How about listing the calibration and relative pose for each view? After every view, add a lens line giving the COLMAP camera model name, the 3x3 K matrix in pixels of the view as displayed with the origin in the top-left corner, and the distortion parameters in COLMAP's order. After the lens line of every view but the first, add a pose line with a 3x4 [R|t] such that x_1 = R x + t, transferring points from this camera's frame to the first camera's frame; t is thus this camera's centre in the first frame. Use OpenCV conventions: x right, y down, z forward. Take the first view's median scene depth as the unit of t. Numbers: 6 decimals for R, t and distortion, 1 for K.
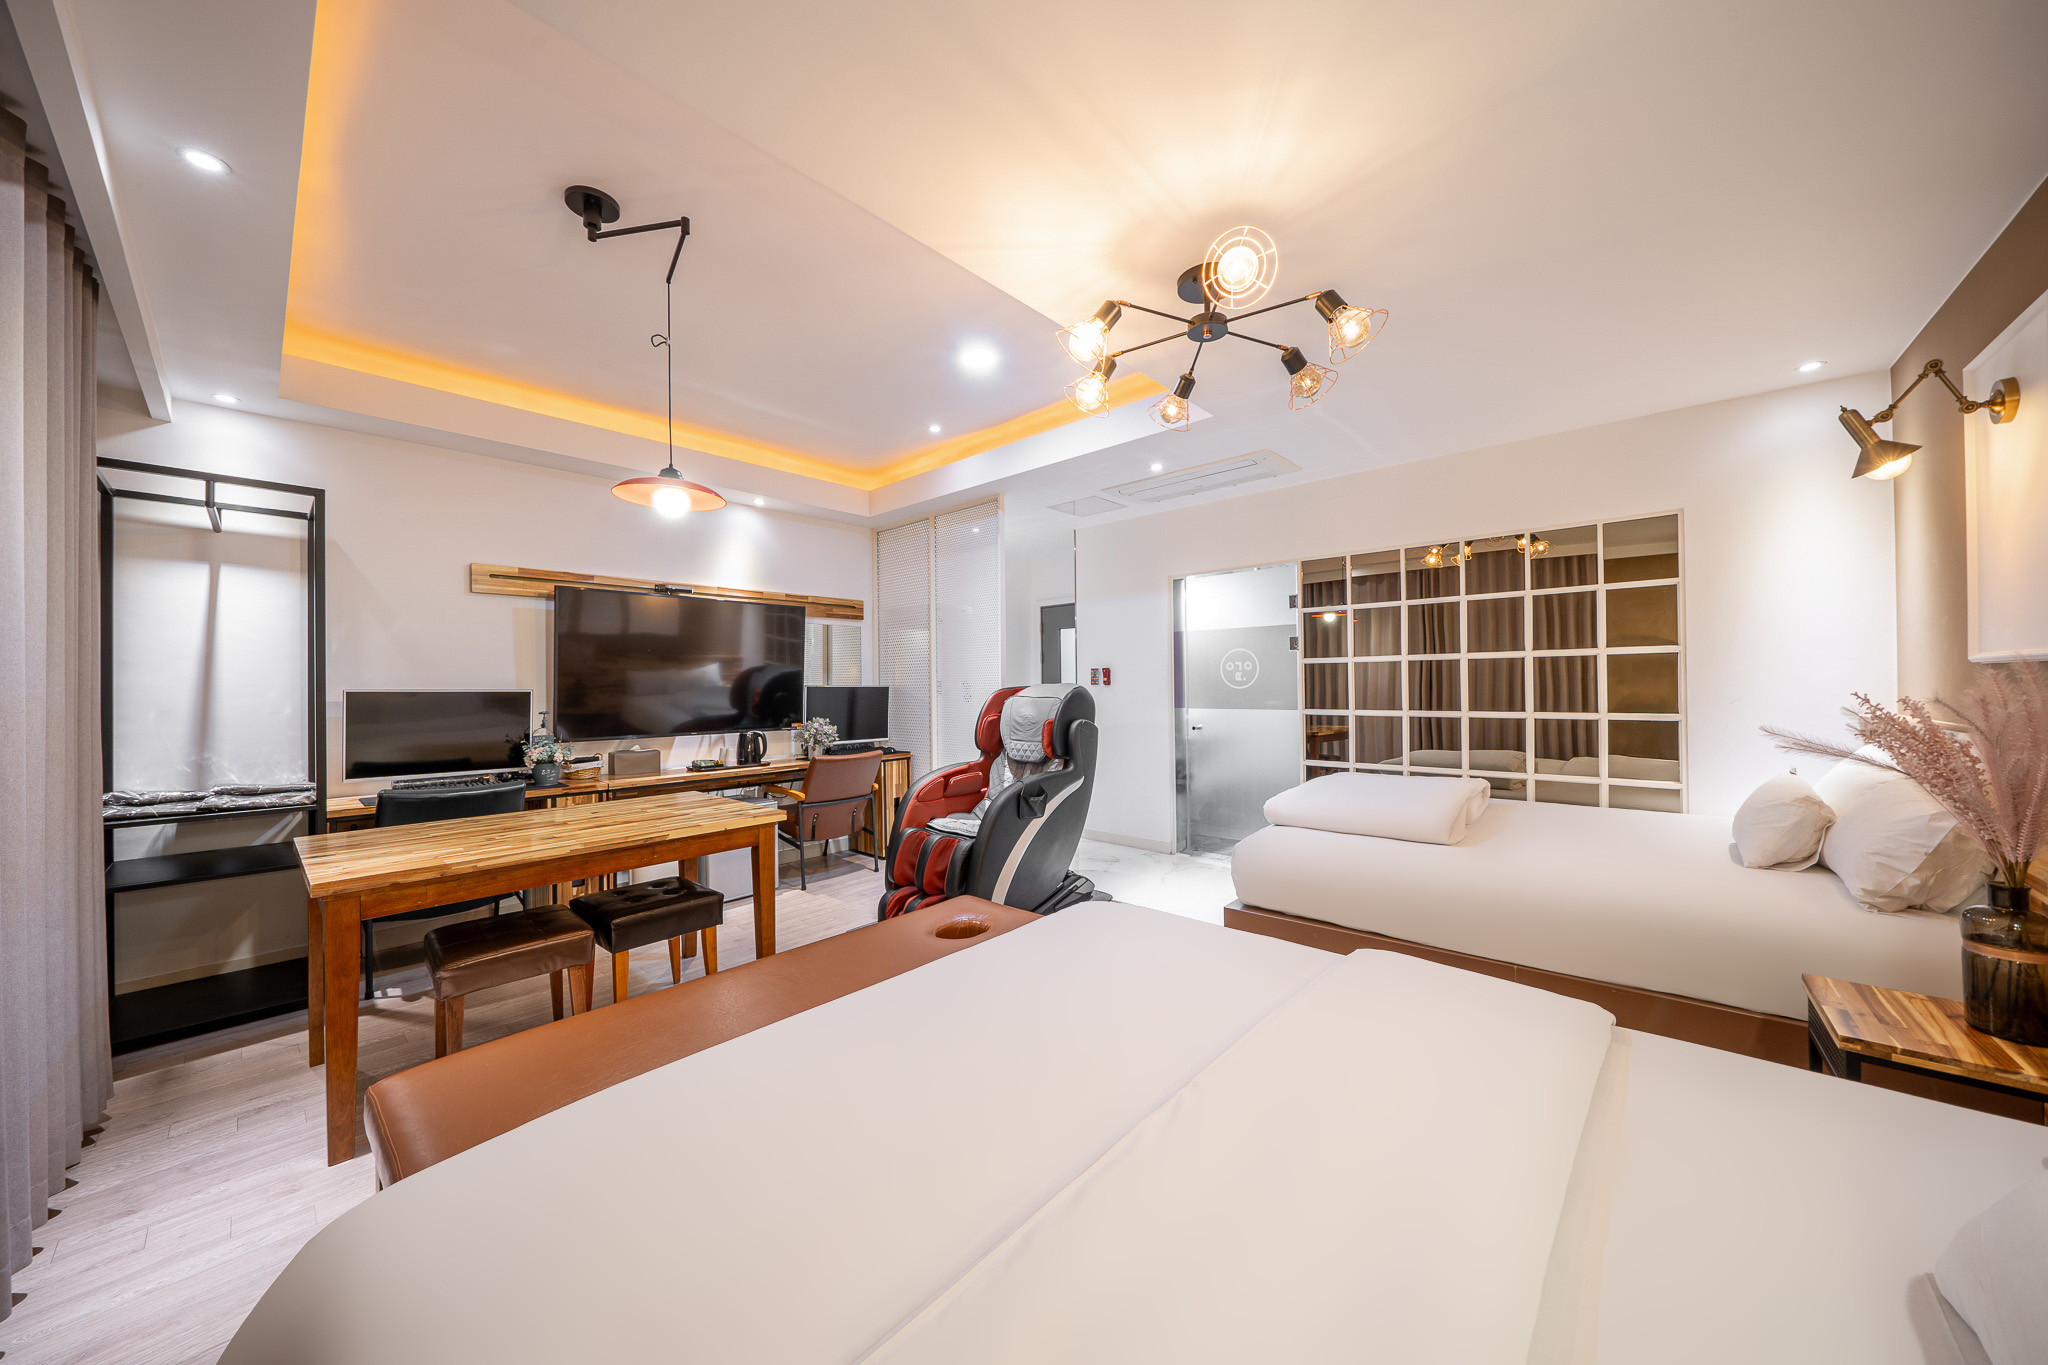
lens RADIAL K [[697.1, 0, 1021.0], [0, 697.1, 687.5], [0, 0, 1]] dist [-0.000138, 0.000046]
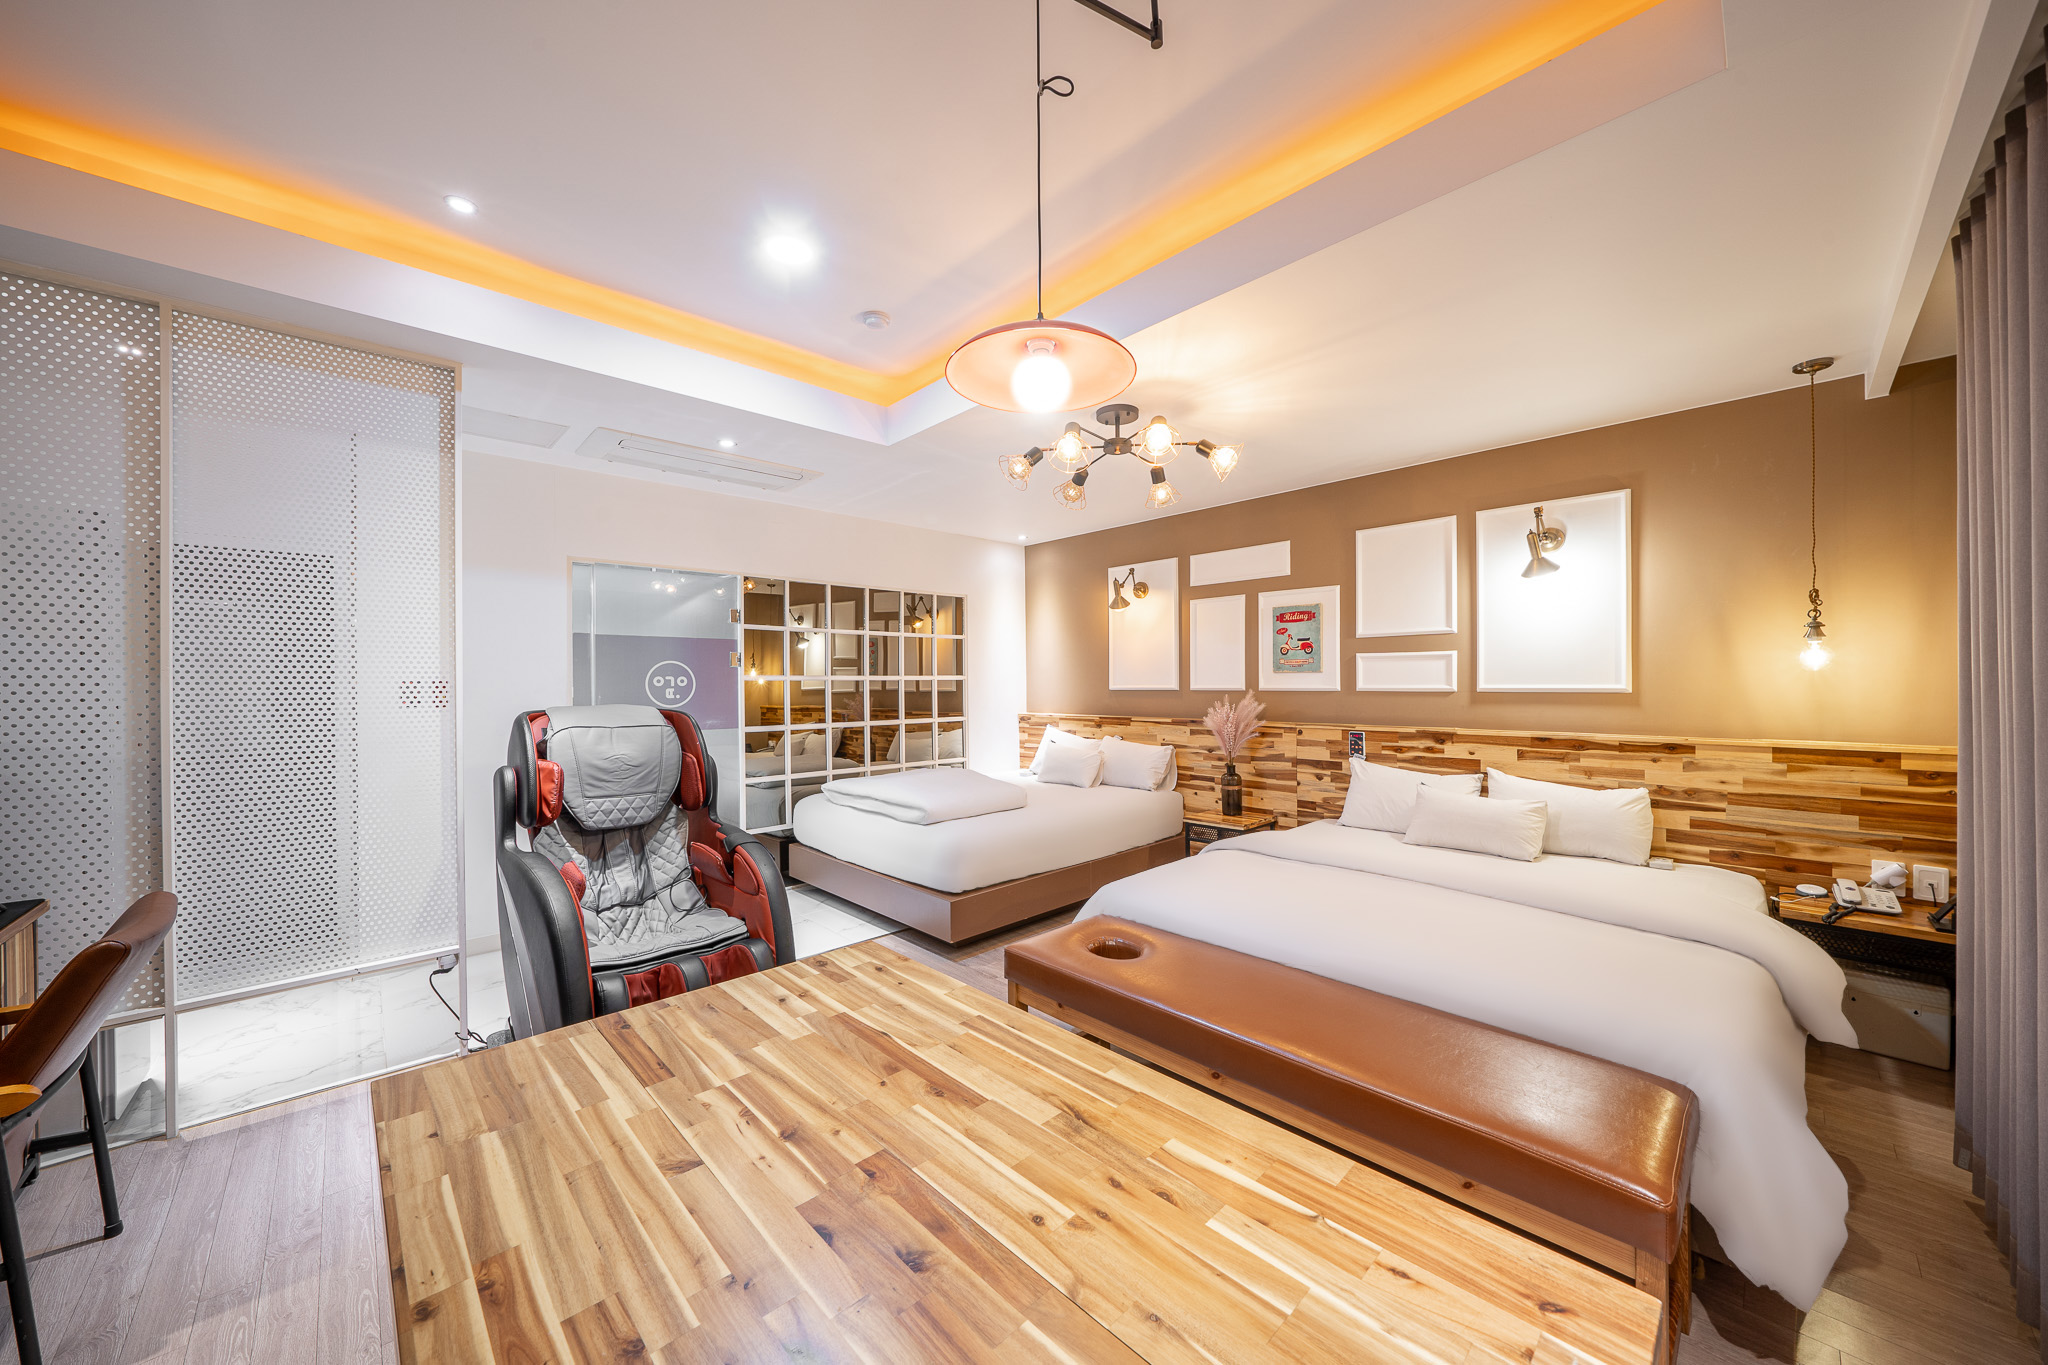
lens RADIAL K [[732.6, 0, 1020.2], [0, 732.6, 678.4], [0, 0, 1]] dist [-0.000075, 0.000012]
pose [[0.088124, 0.020124, 0.995906, -0.636891], [0.010954, 0.999716, -0.021170, -0.012643], [-0.996049, 0.012775, 0.087878, 0.575899]]
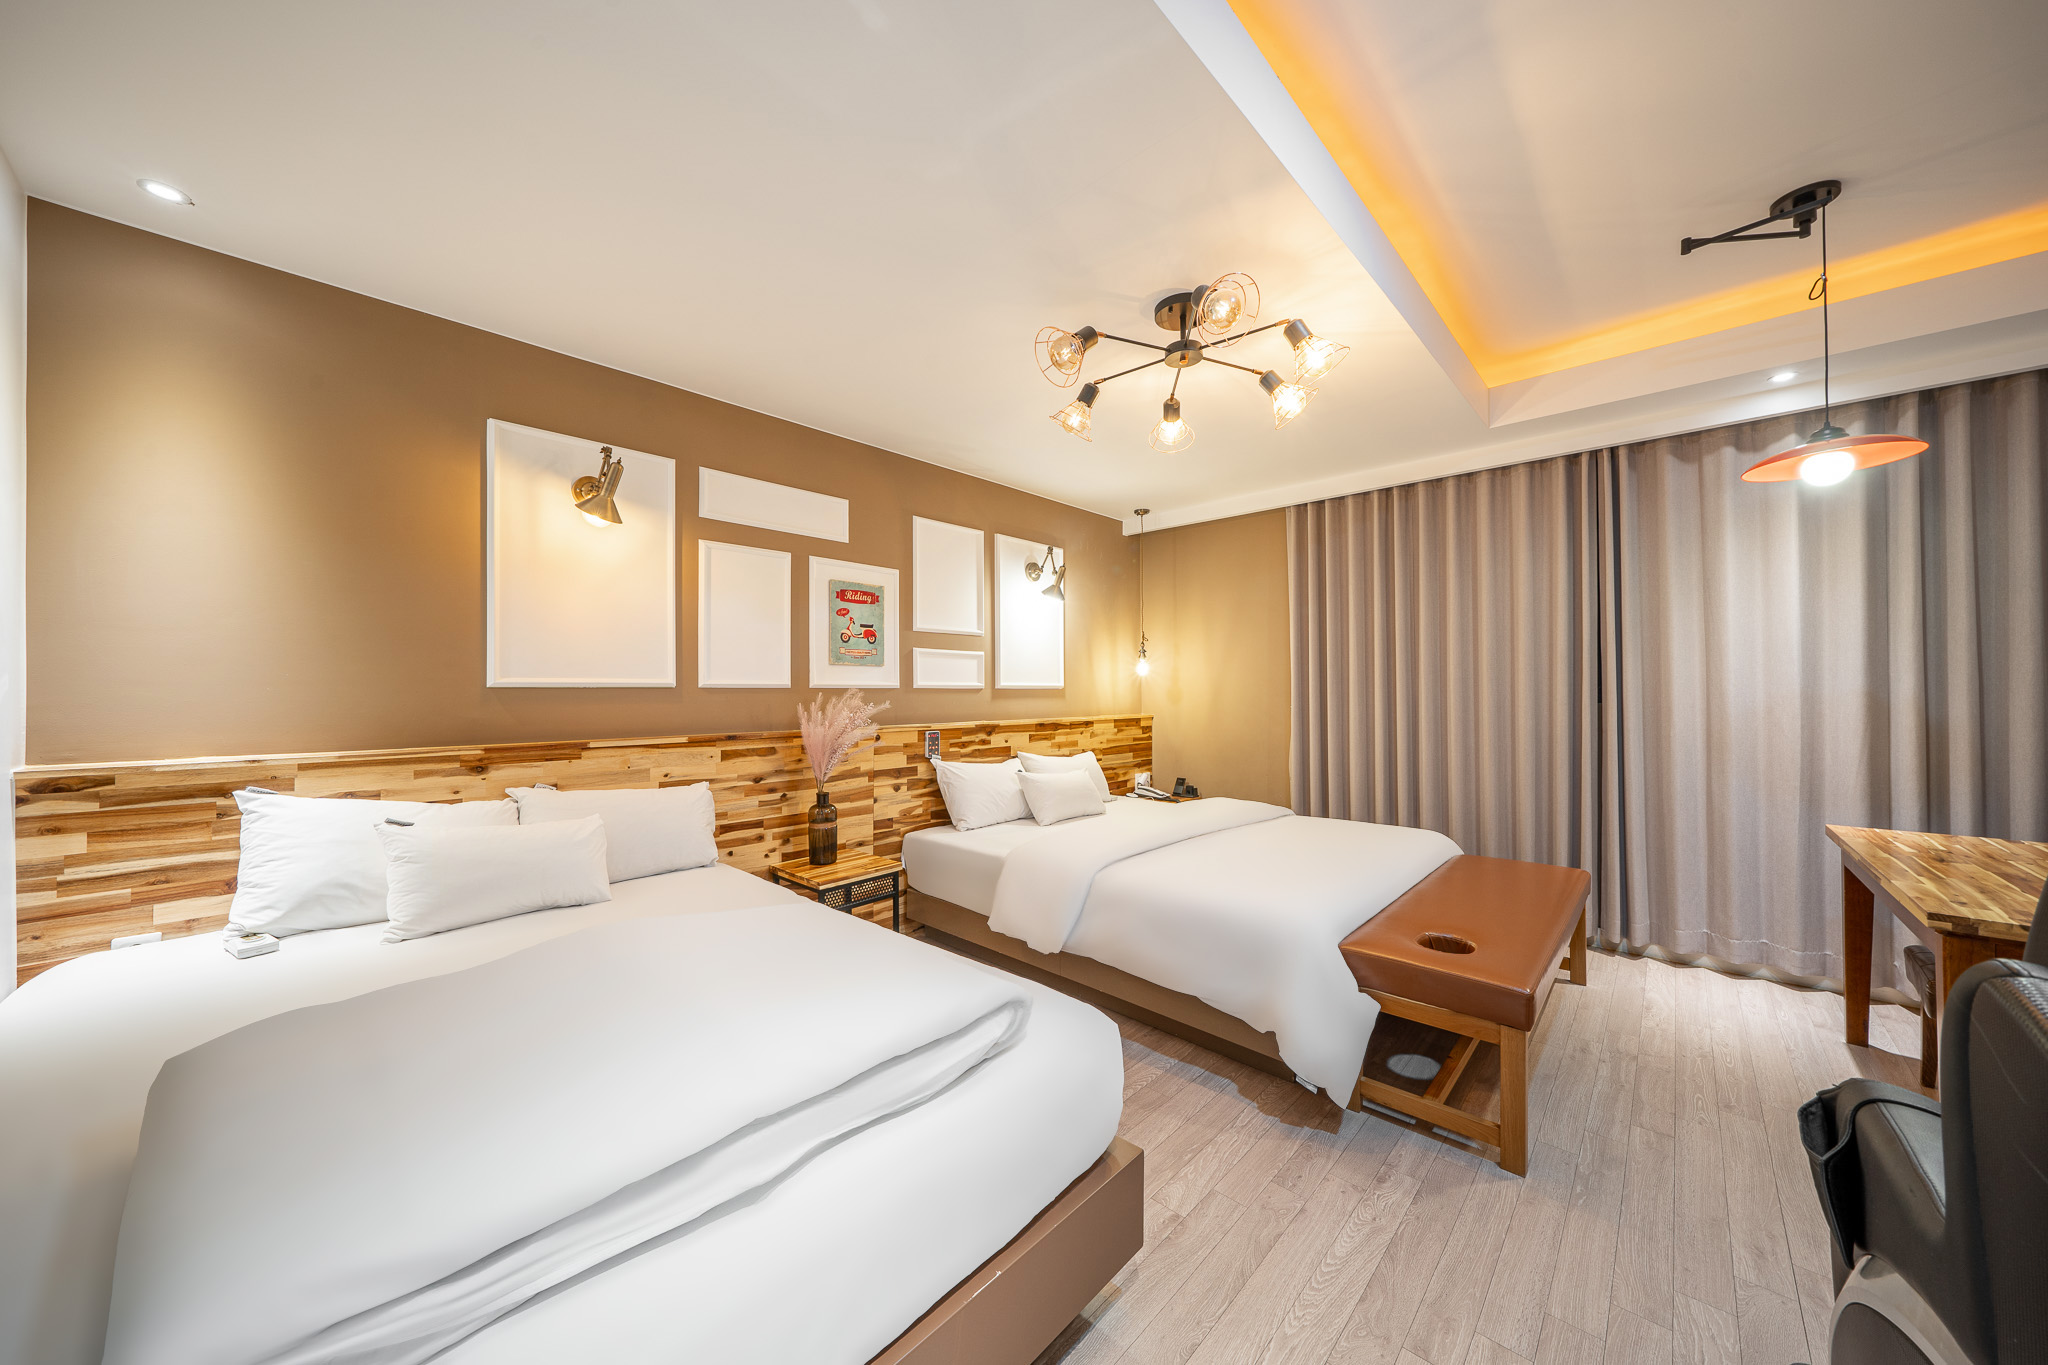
lens RADIAL K [[697.1, 0, 1023.5], [0, 697.1, 684.6], [0, 0, 1]] dist [-0.000138, 0.000046]
pose [[-0.999344, 0.019890, 0.030267, 0.236840], [0.019768, 0.999795, -0.004319, -0.009411], [-0.030347, -0.003718, -0.999533, 1.082730]]
